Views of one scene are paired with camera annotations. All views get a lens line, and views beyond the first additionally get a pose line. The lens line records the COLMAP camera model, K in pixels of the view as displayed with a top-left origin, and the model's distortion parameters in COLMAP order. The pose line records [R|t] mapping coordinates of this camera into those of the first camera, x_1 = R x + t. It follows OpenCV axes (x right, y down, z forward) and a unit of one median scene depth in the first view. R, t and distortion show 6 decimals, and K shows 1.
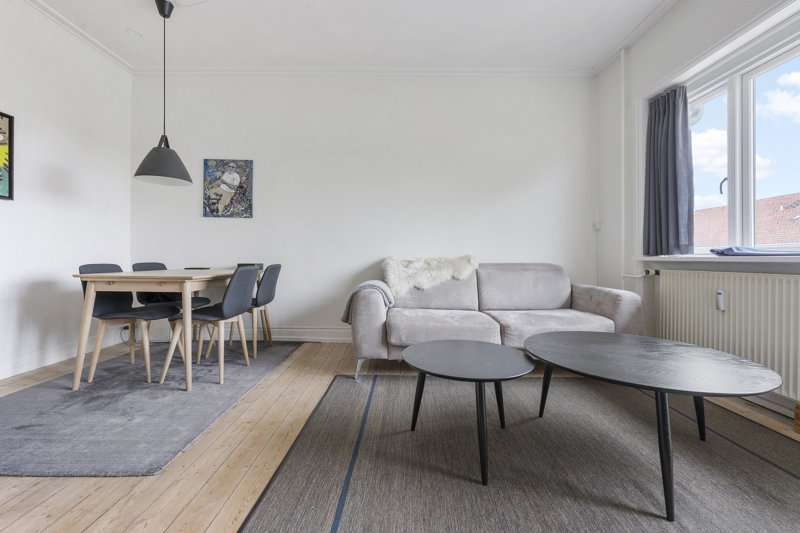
lens RADIAL K [[315.8, 0, 400.2], [0, 315.8, 261.8], [0, 0, 1]] dist [0.002569, 0.000217]
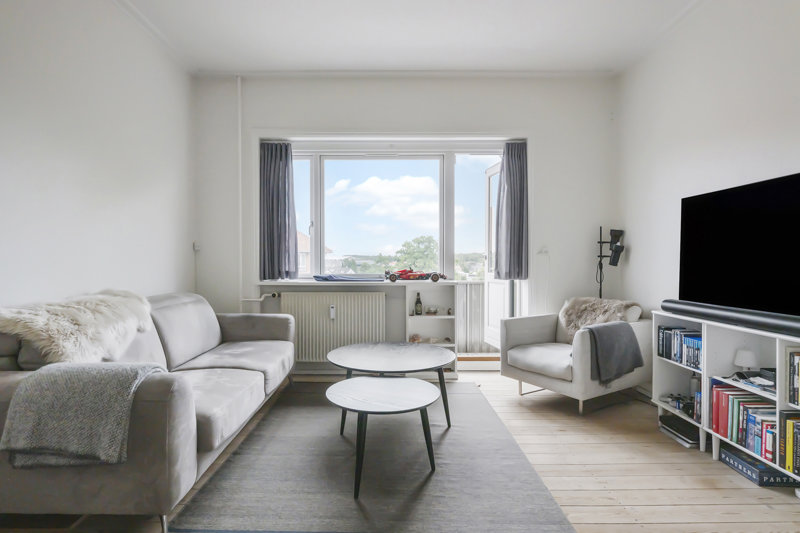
lens RADIAL K [[426.8, 0, 400.8], [0, 426.8, 264.6], [0, 0, 1]] dist [0.000228, 0.000055]
pose [[-0.026573, -0.012951, 0.999563, -0.804071], [0.007496, 0.999885, 0.013155, -0.099838], [-0.999619, 0.007842, -0.026473, 0.614444]]
